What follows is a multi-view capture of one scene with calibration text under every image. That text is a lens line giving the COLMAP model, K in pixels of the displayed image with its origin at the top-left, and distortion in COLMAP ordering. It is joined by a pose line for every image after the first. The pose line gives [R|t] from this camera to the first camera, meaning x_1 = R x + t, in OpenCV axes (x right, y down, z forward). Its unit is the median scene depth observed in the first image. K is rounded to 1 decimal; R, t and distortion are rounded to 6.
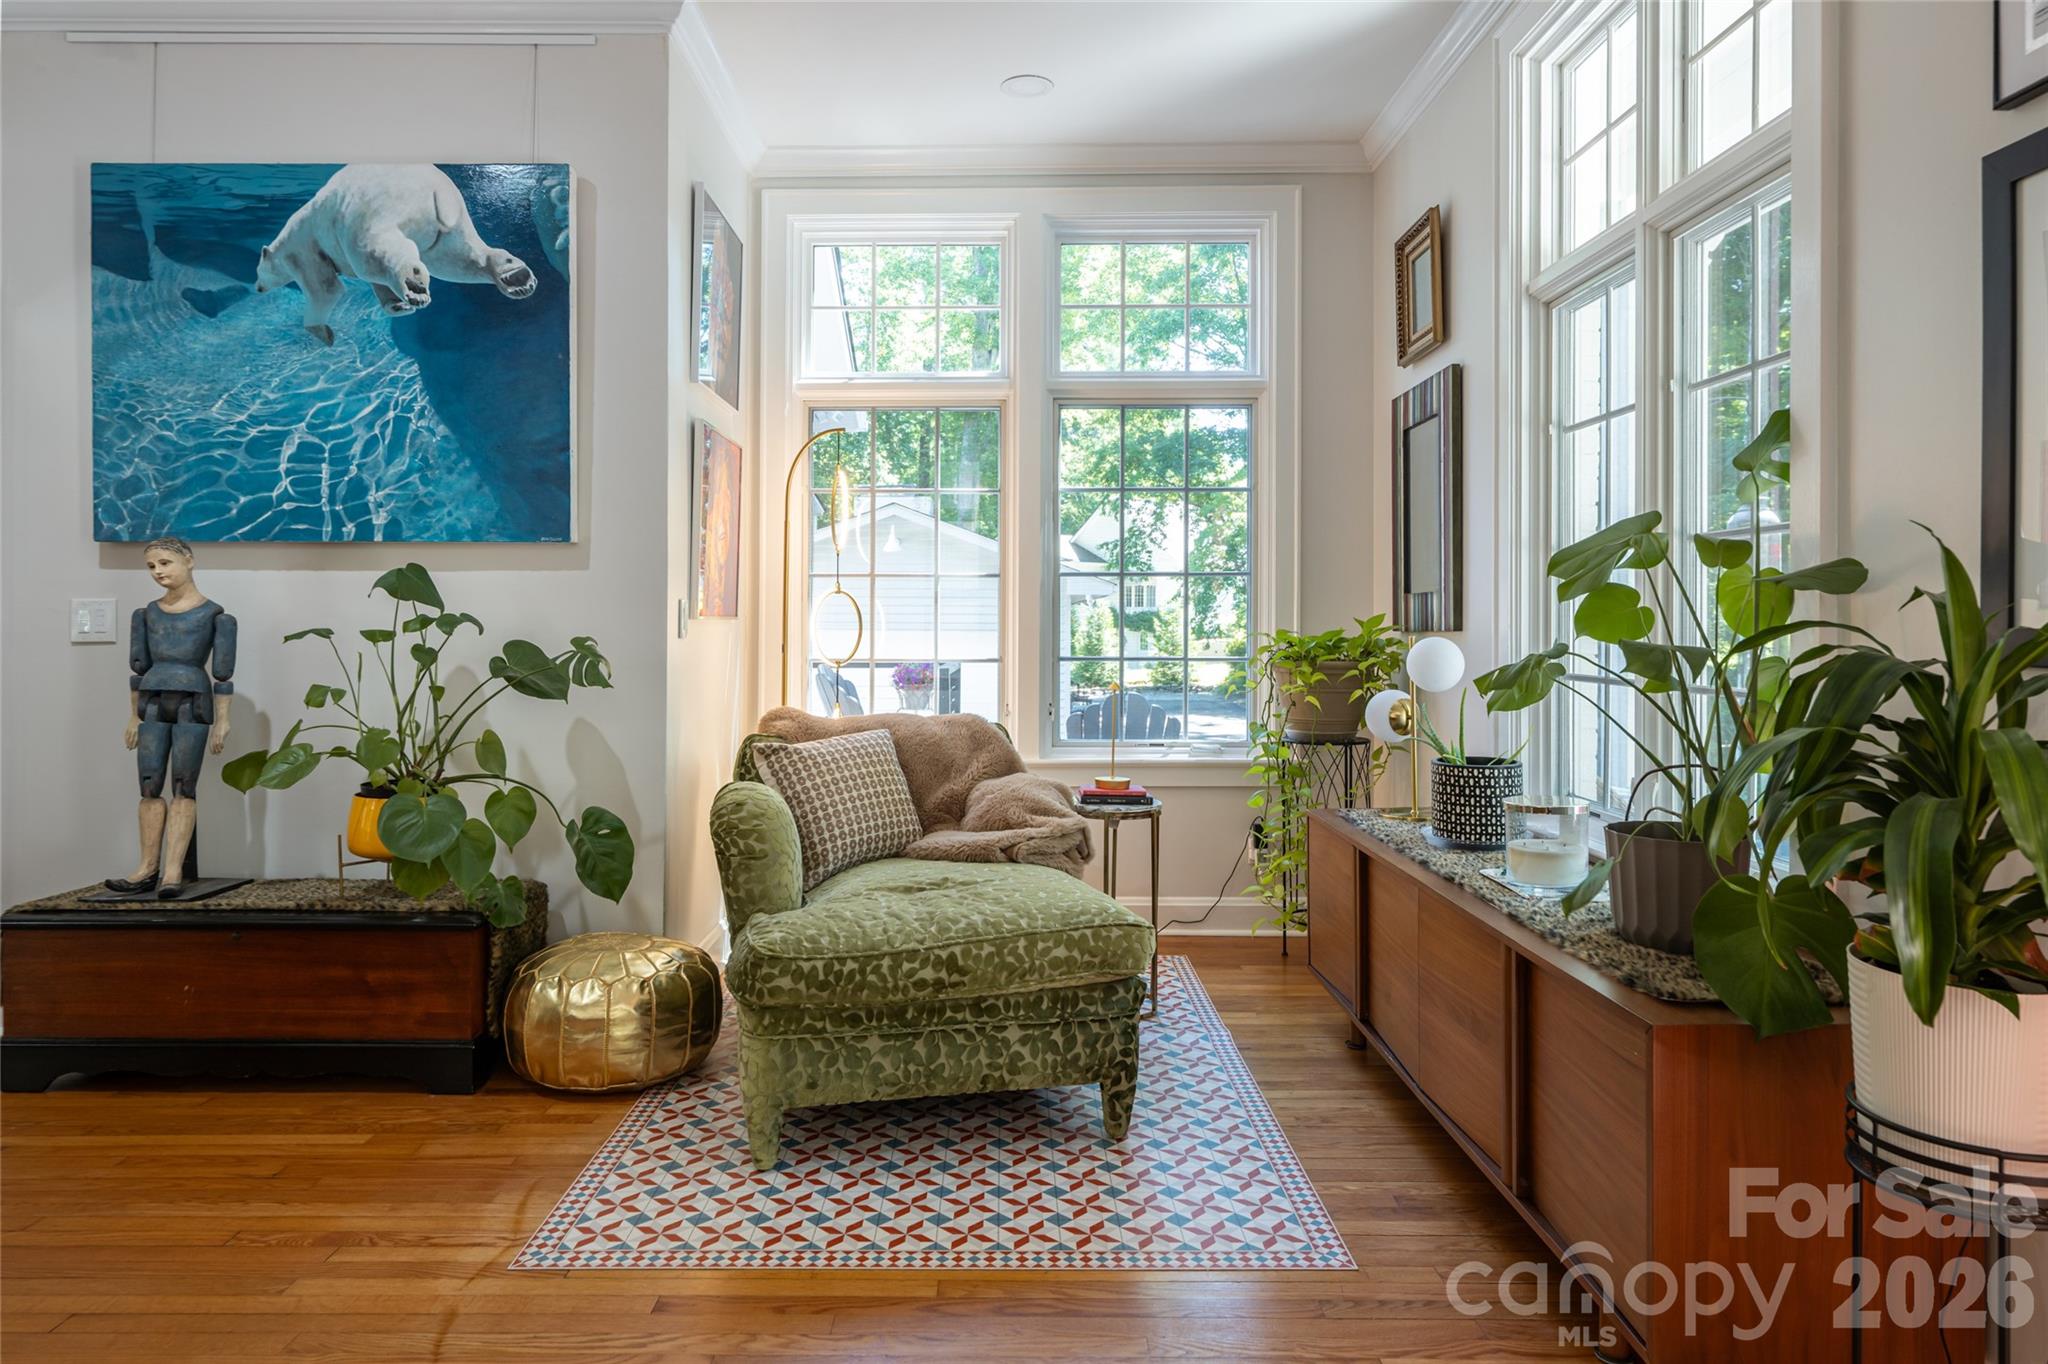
lens RADIAL K [[1220.0, 0, 1009.4], [0, 1220.0, 616.1], [0, 0, 1]] dist [0.001152, 0.000282]
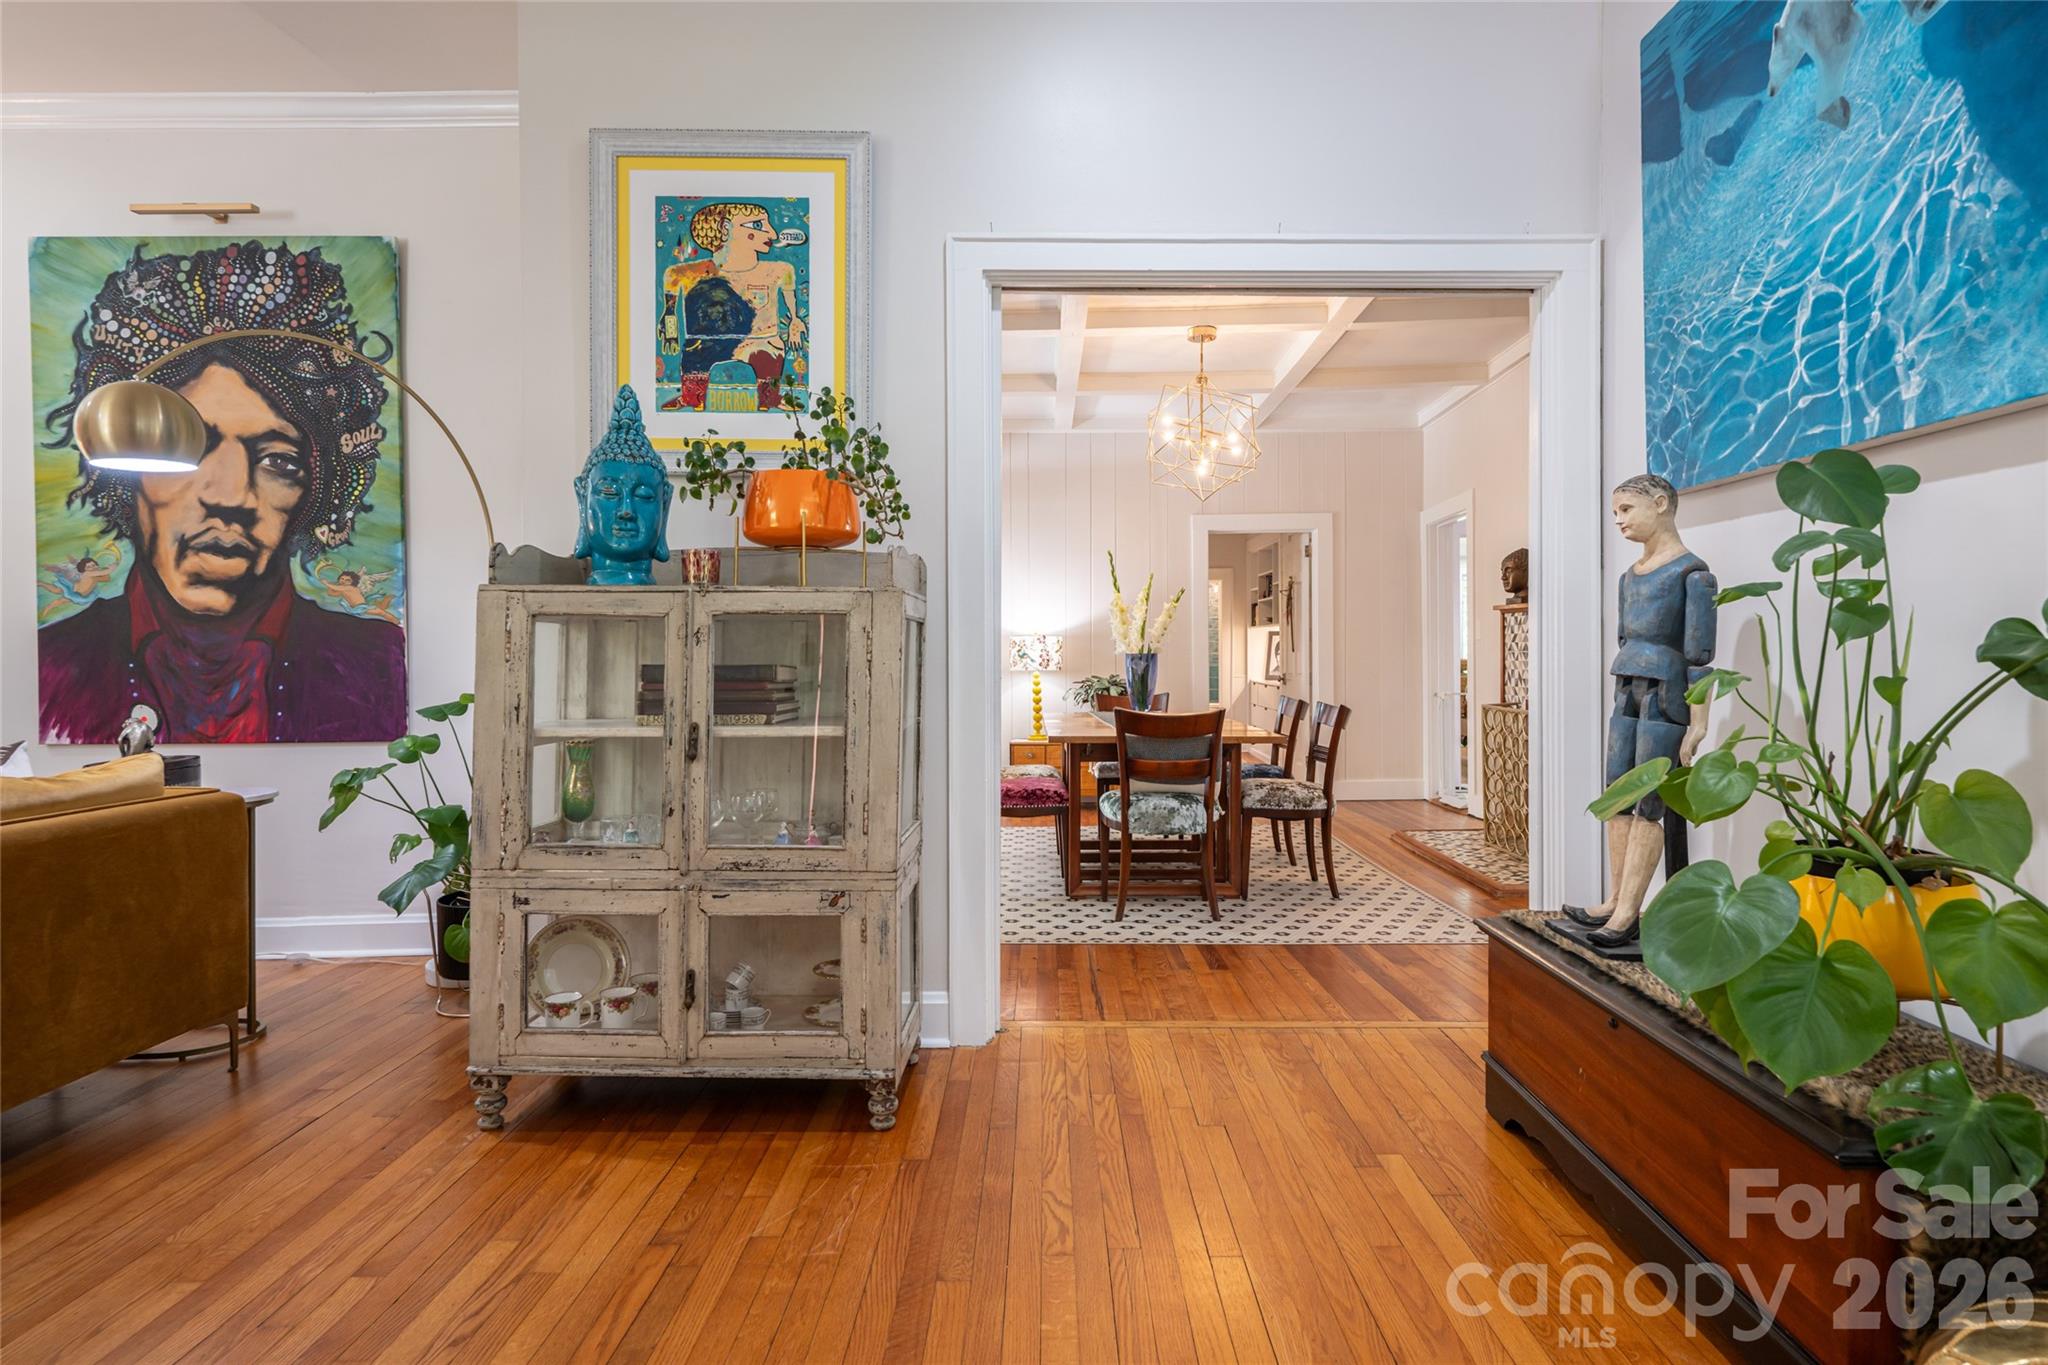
lens RADIAL K [[1133.9, 0, 1034.4], [0, 1133.9, 655.8], [0, 0, 1]] dist [0.008356, -0.000619]
pose [[0.006816, 0.000569, -0.999977, 0.018352], [0.009237, 0.999957, 0.000631, 0.042081], [0.999934, -0.009241, 0.006810, 0.583345]]
